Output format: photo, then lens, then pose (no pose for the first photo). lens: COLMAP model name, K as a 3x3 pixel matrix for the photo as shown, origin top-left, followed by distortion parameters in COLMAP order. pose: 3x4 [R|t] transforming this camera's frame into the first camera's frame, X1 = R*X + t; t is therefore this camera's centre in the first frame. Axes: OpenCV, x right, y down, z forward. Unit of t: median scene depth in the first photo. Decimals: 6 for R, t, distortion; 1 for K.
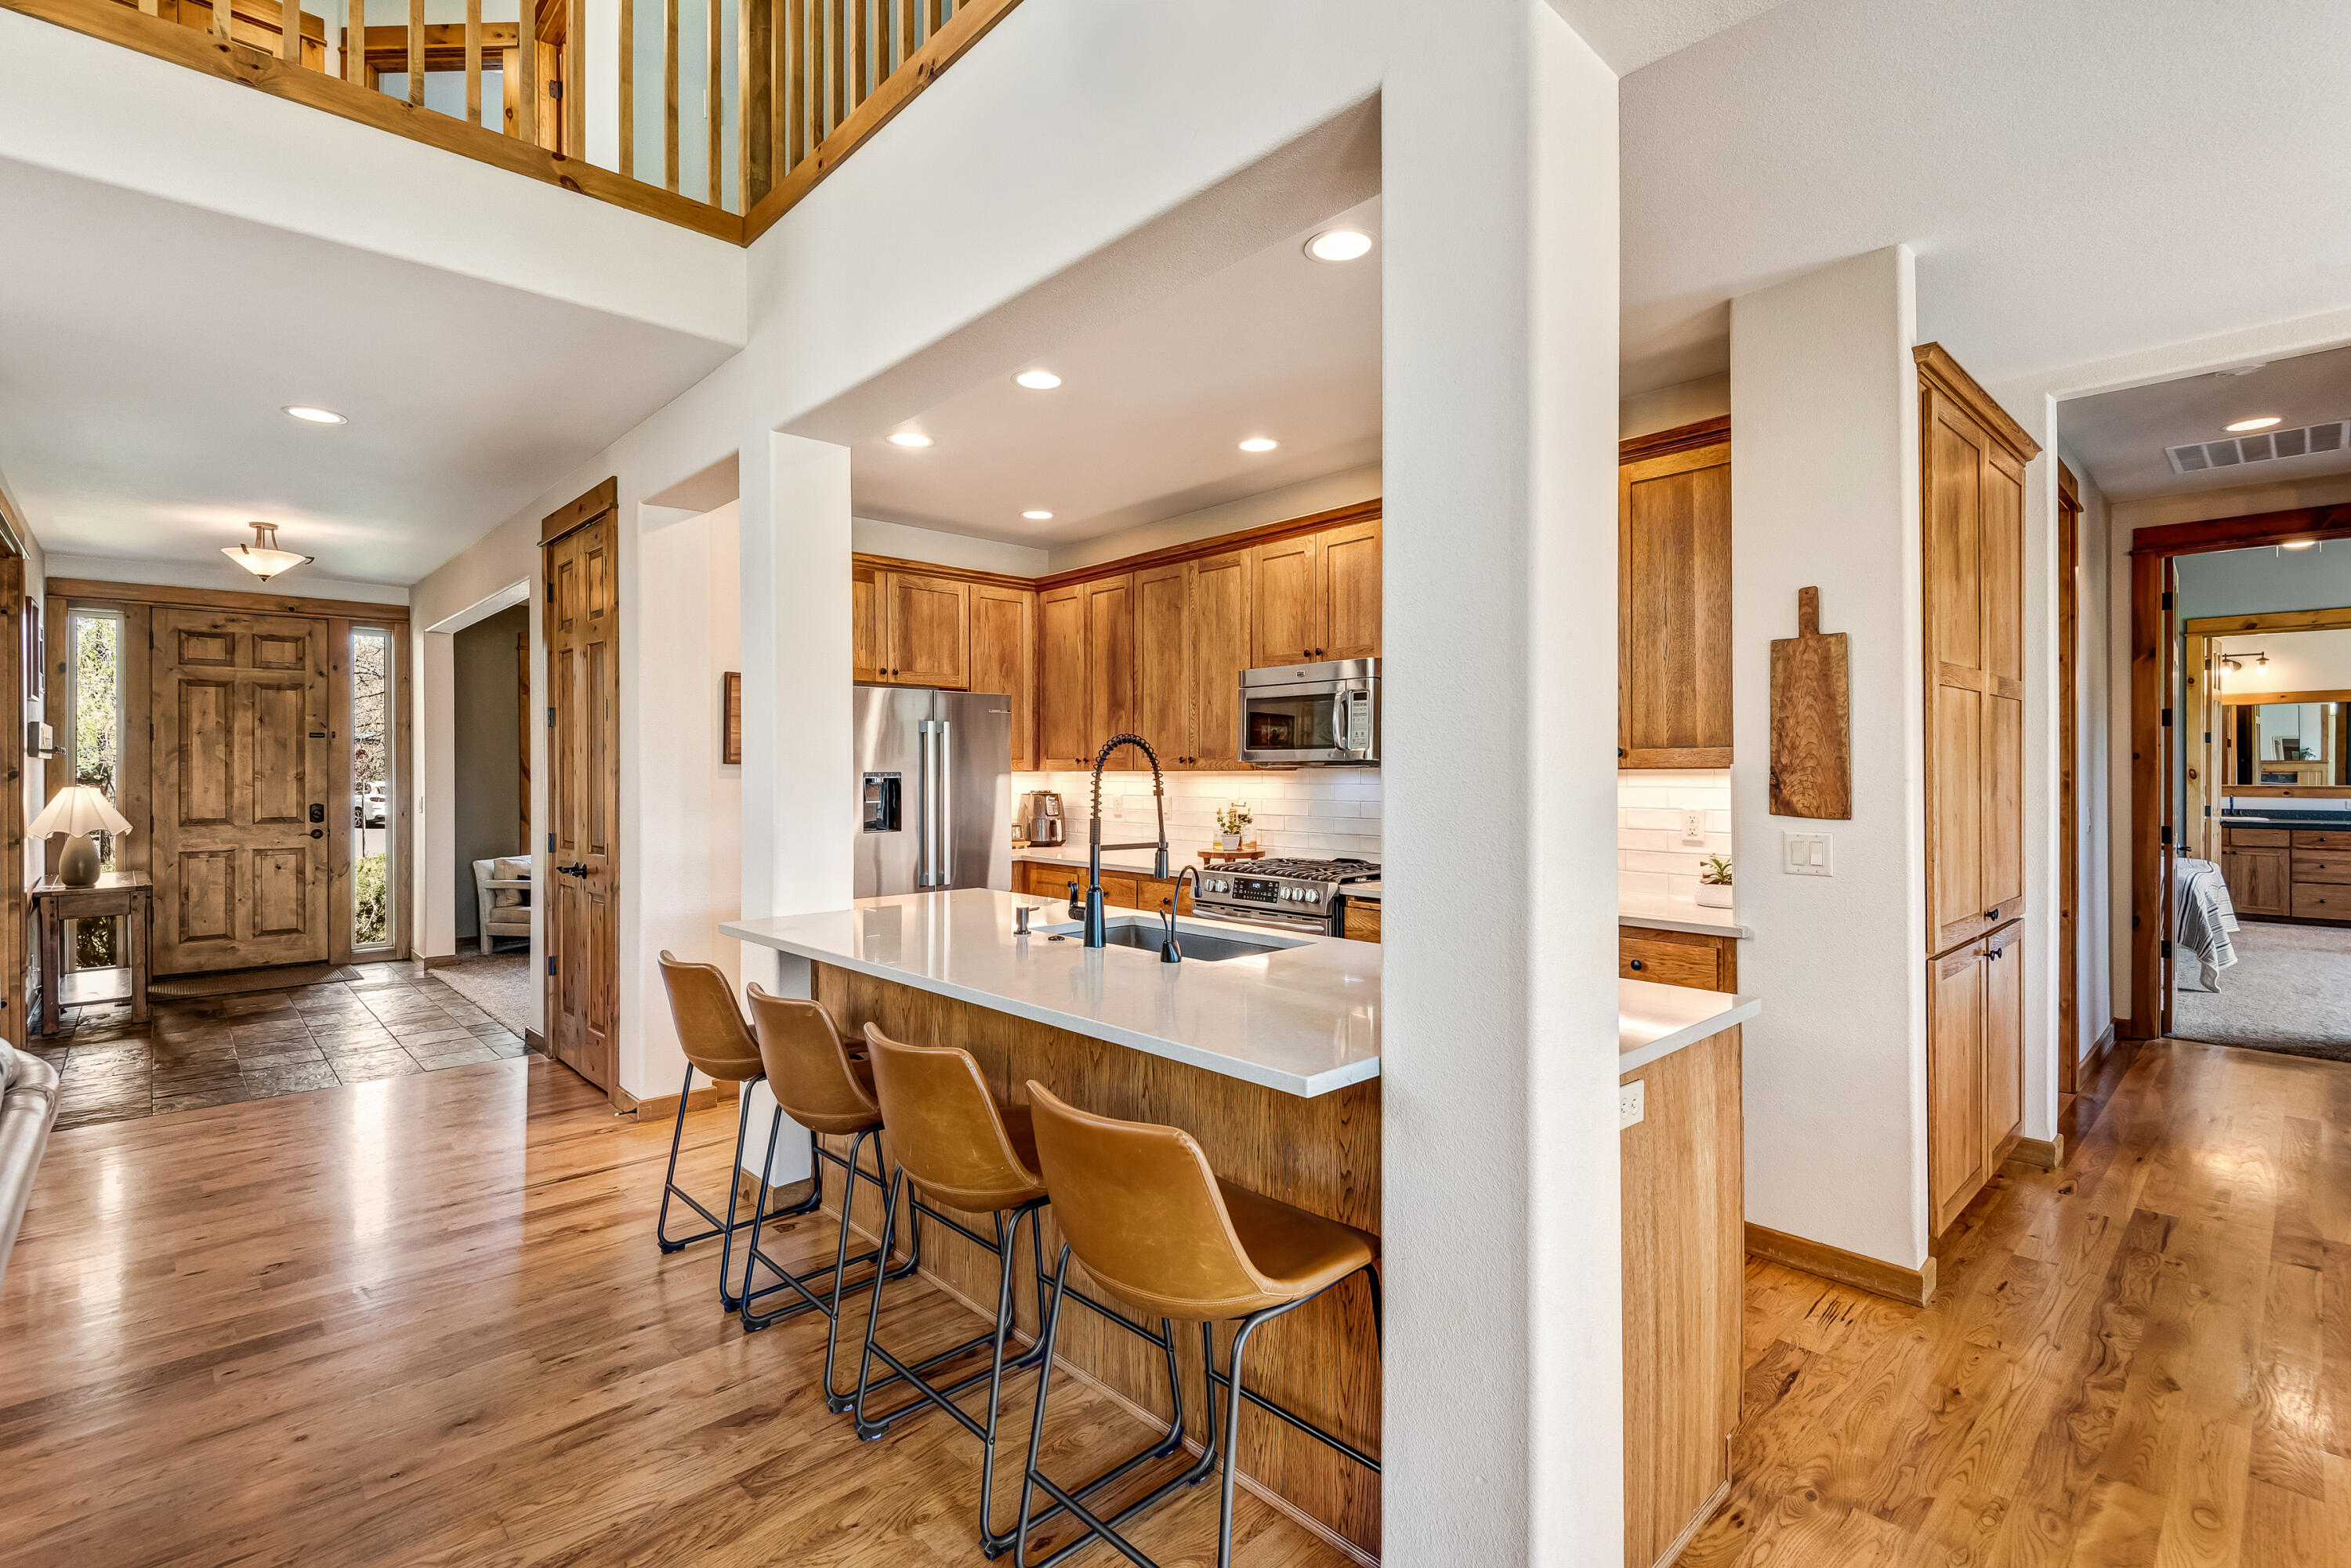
lens RADIAL K [[1081.7, 0, 1177.4], [0, 1081.7, 769.1], [0, 0, 1]] dist [0.036132, -0.024331]
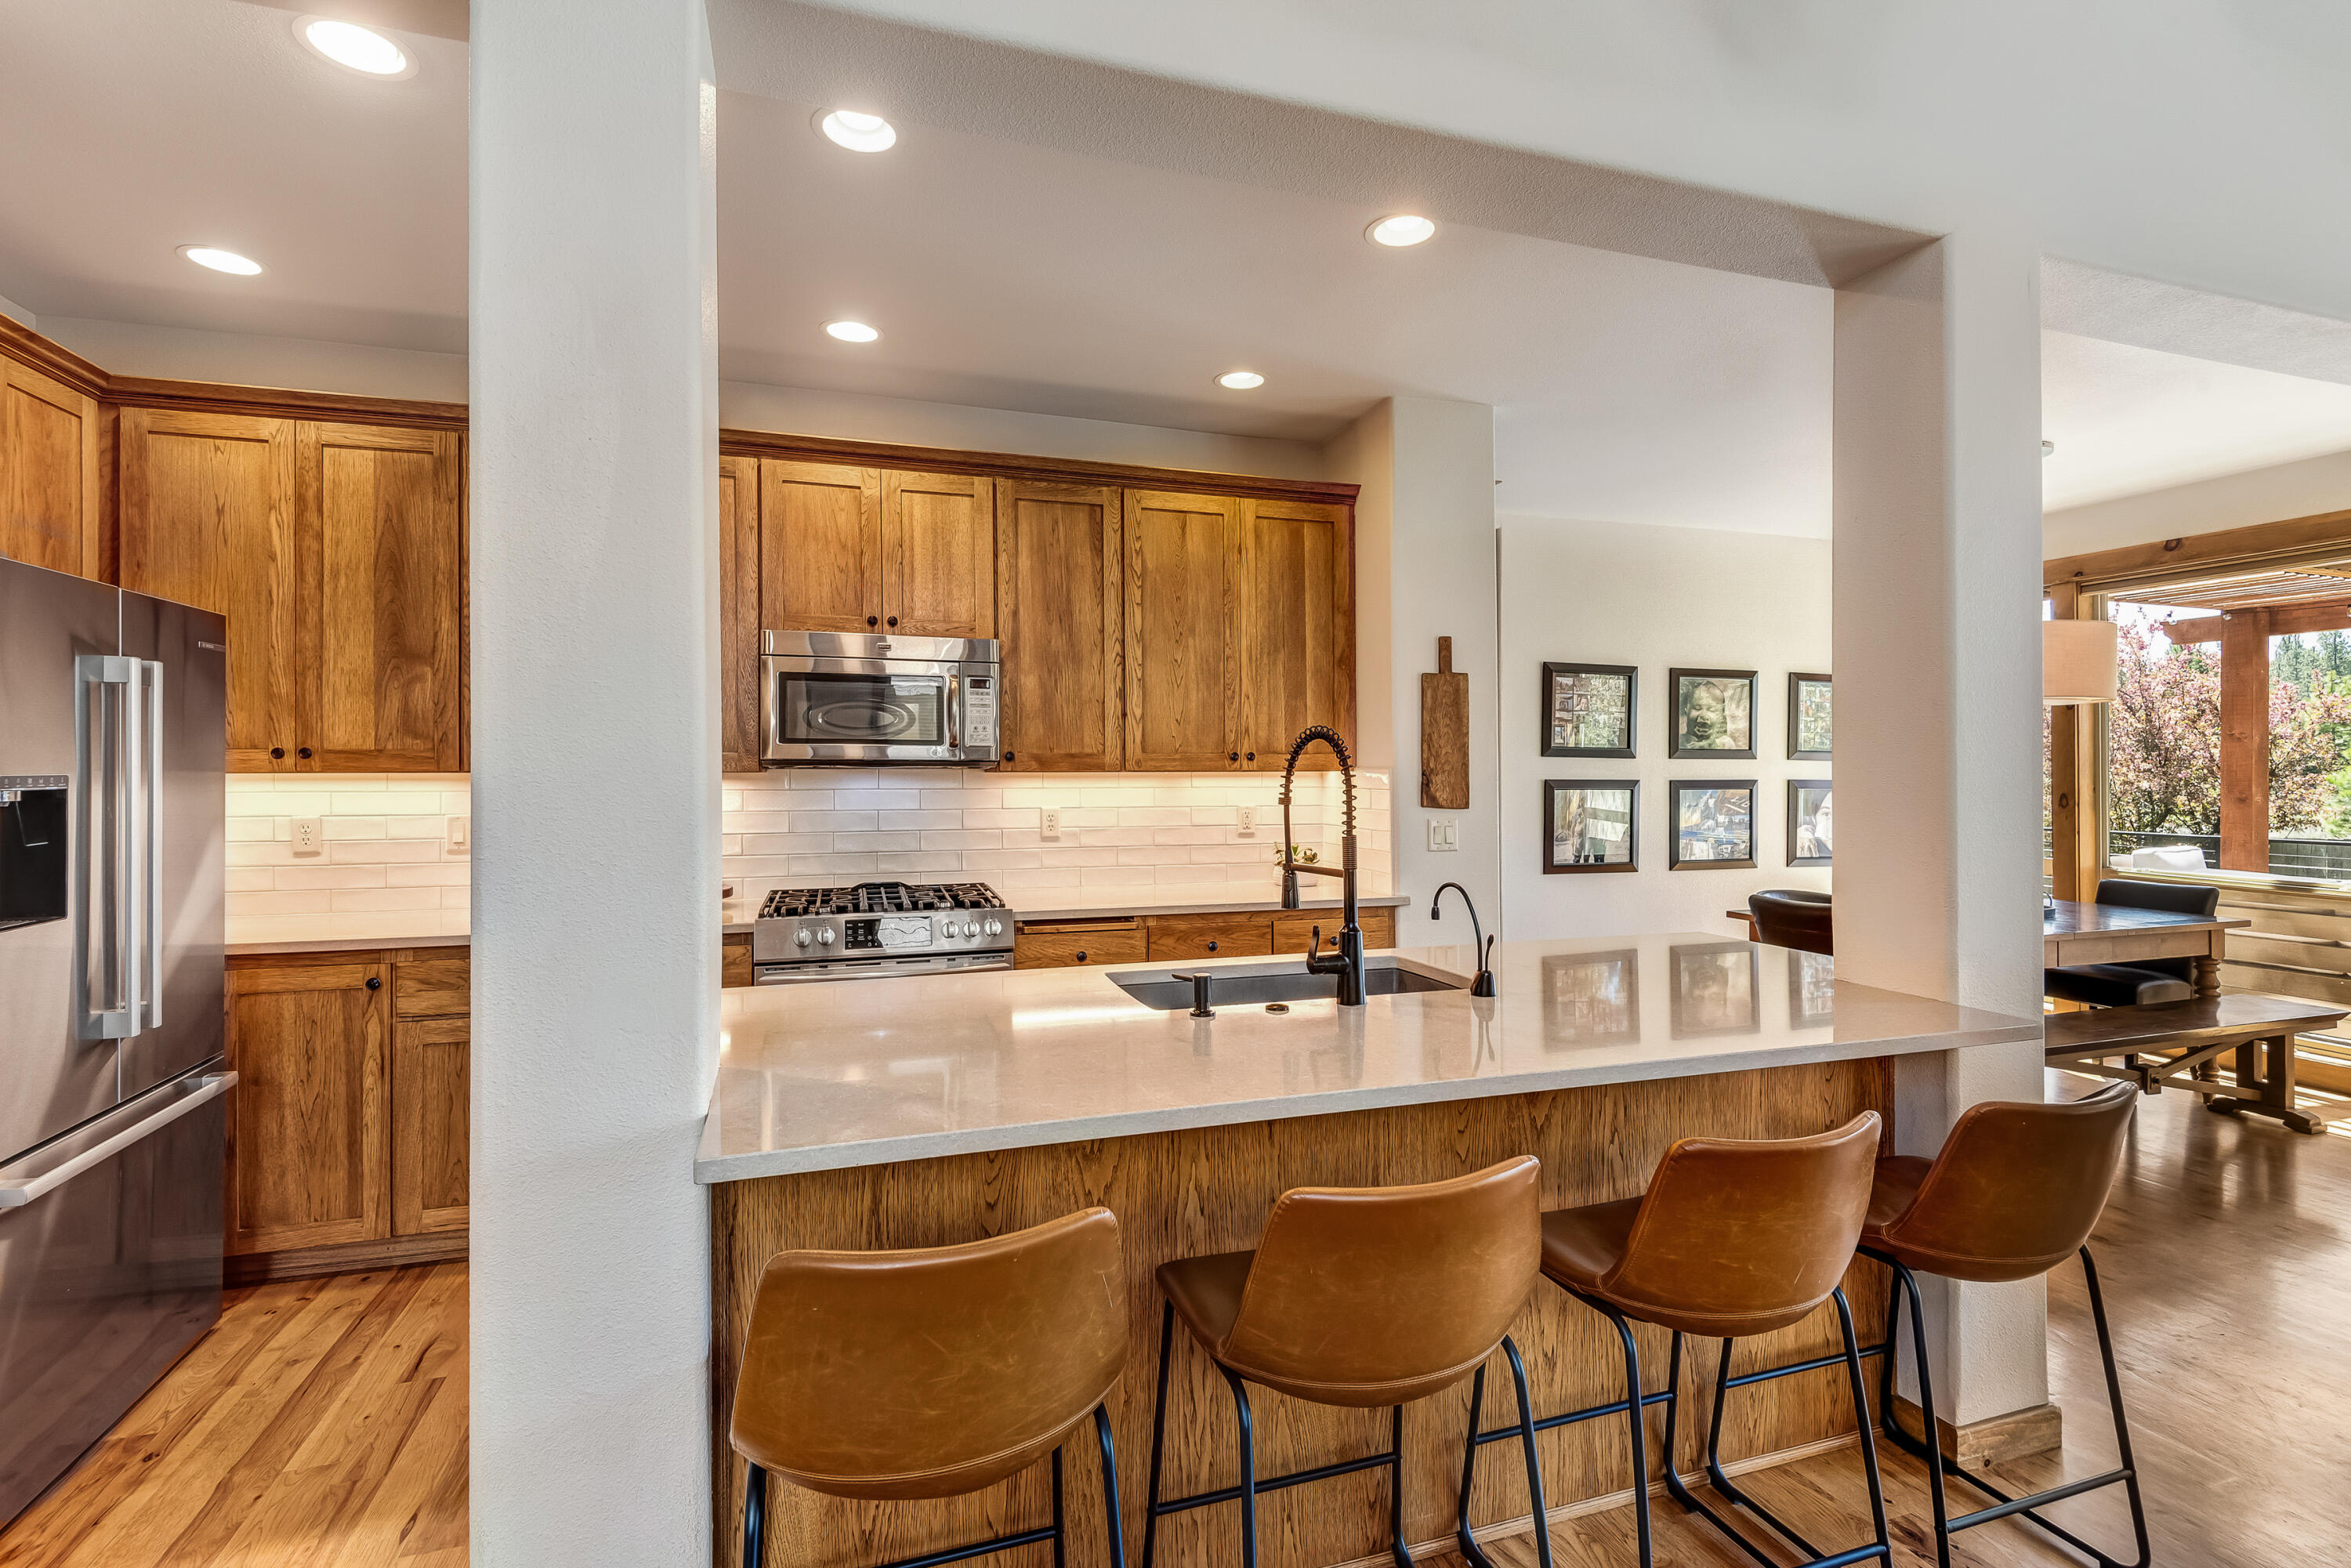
lens RADIAL K [[1081.7, 0, 1177.4], [0, 1081.7, 769.1], [0, 0, 1]] dist [0.036132, -0.024331]
pose [[0.416513, 0.003843, 0.909122, -0.533614], [-0.002281, 0.999992, -0.003182, 0.001150], [-0.909127, -0.000748, 0.416519, 0.514306]]
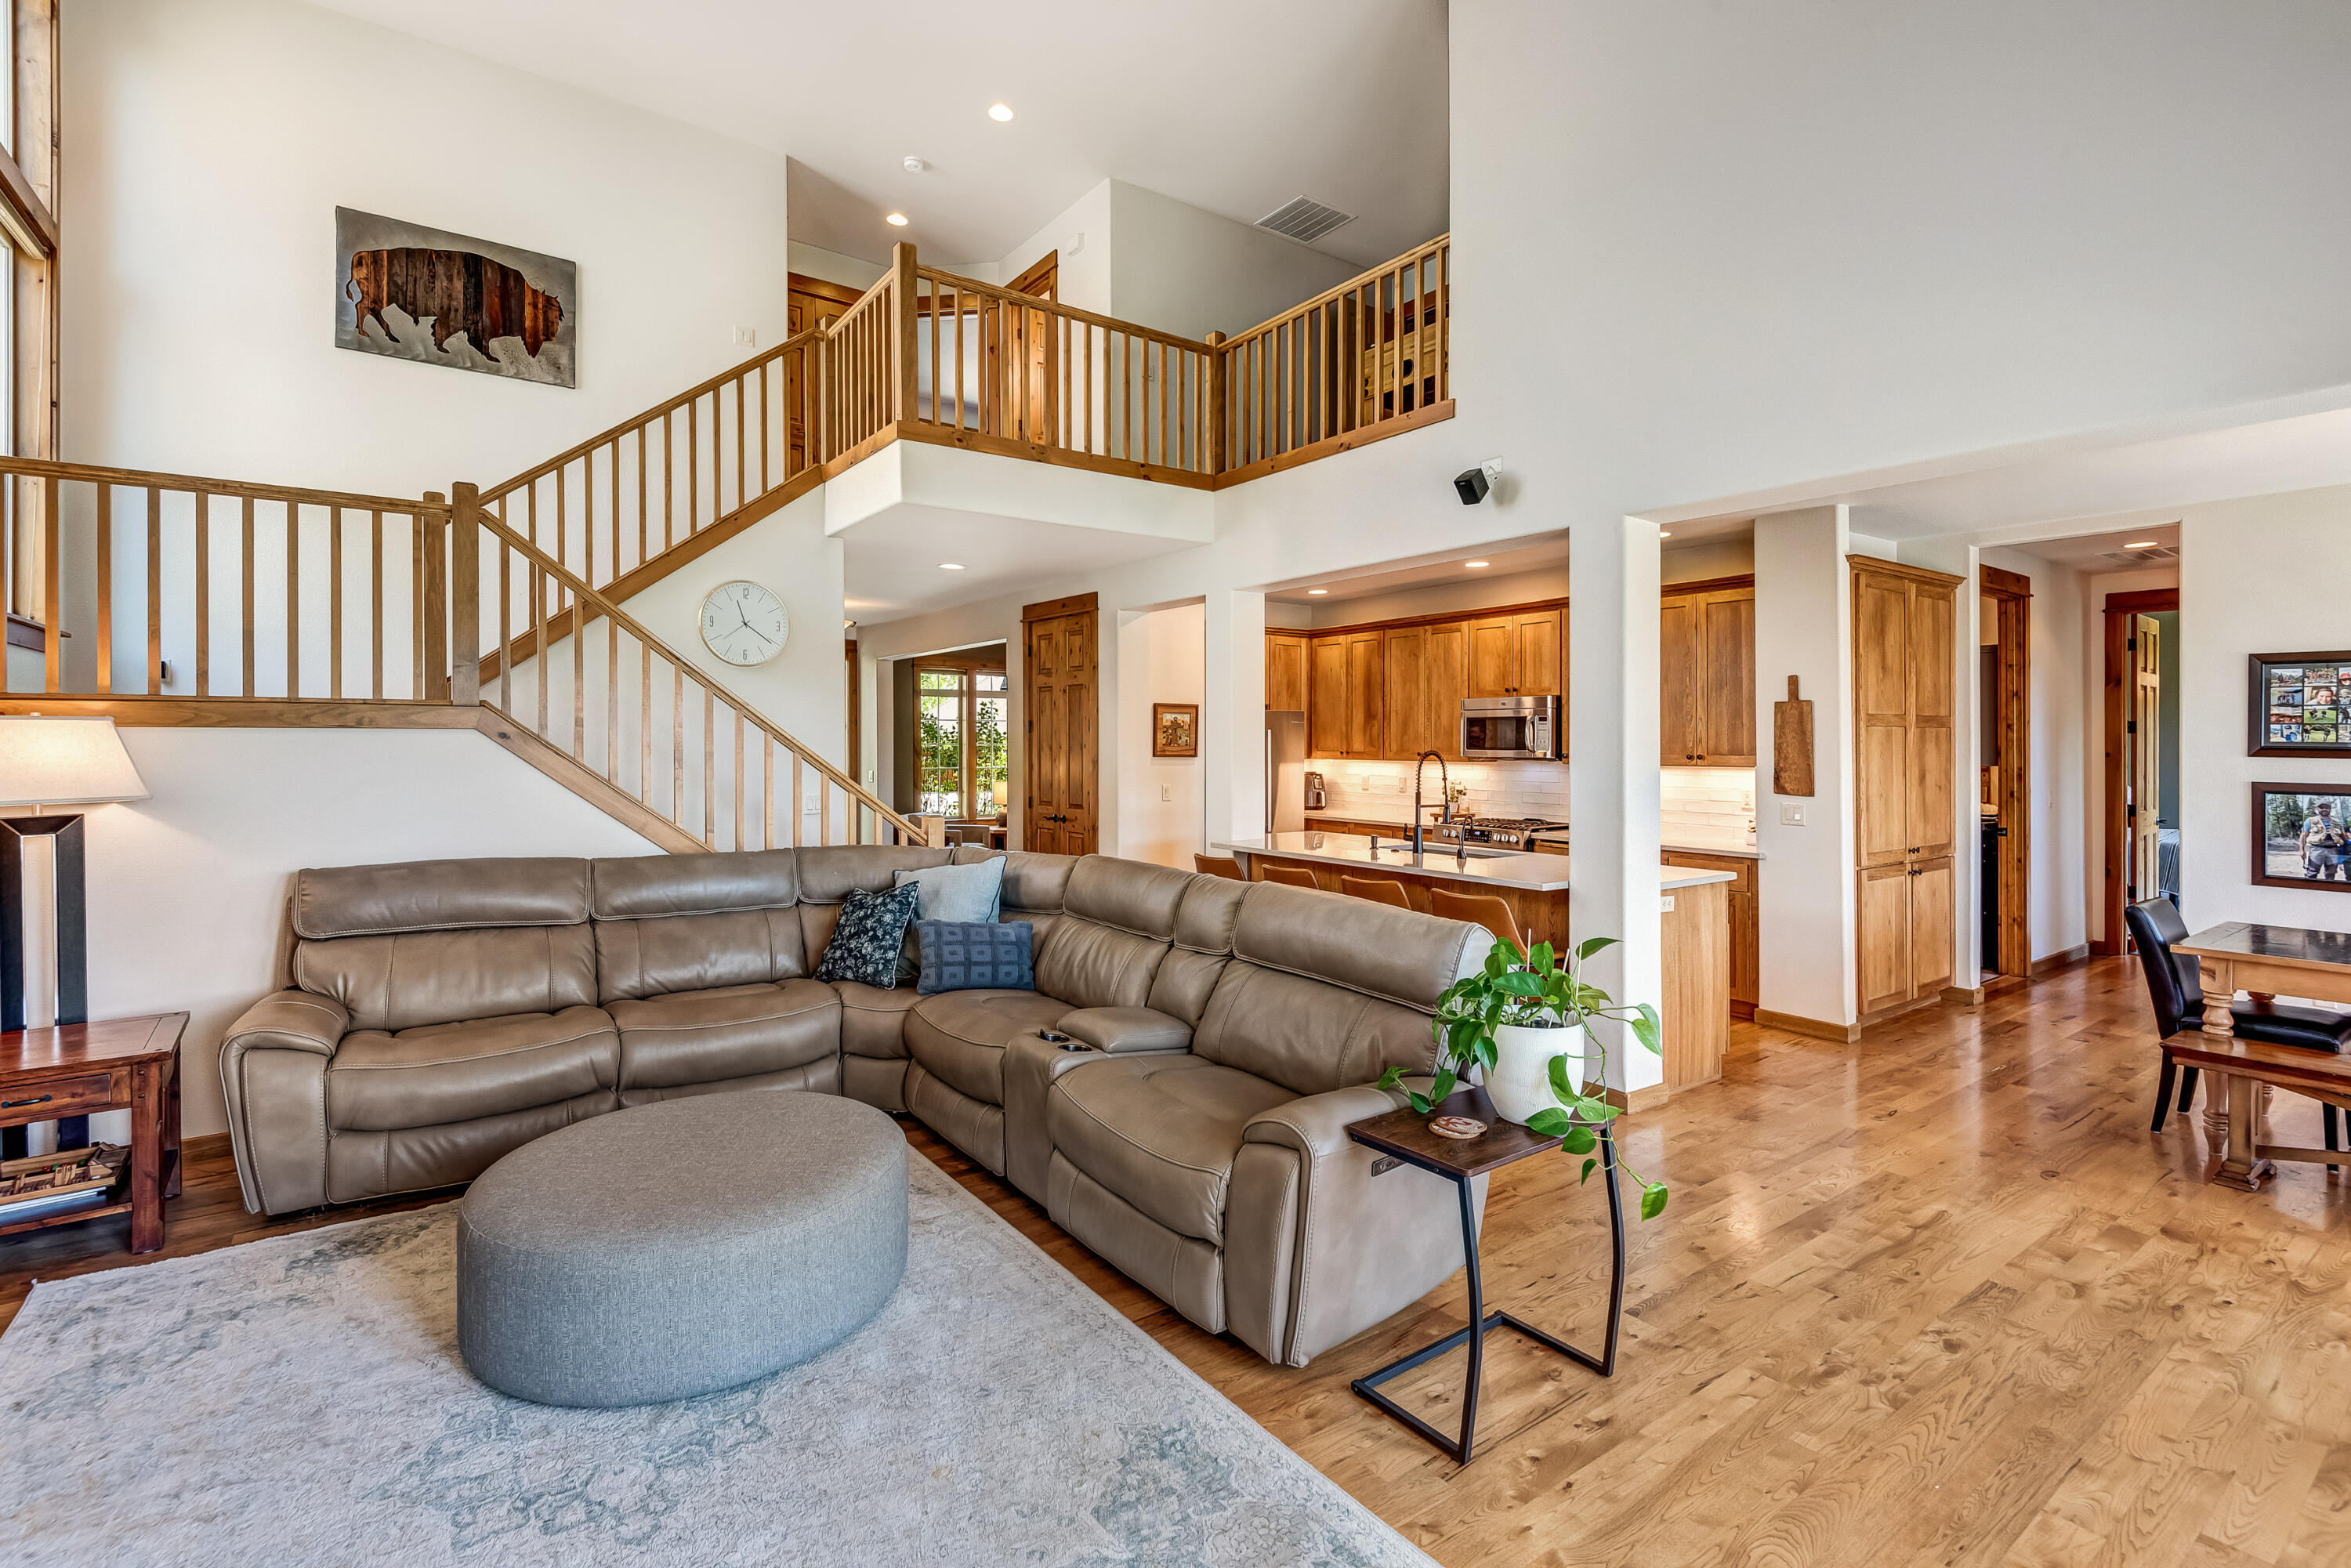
lens RADIAL K [[1097.0, 0, 1155.3], [0, 1097.0, 735.6], [0, 0, 1]] dist [0.002095, 0.000219]
pose [[0.989862, 0.003517, -0.141986, -0.178501], [-0.004058, 0.999986, -0.003523, -0.033969], [0.141972, 0.004063, 0.989862, -0.740042]]
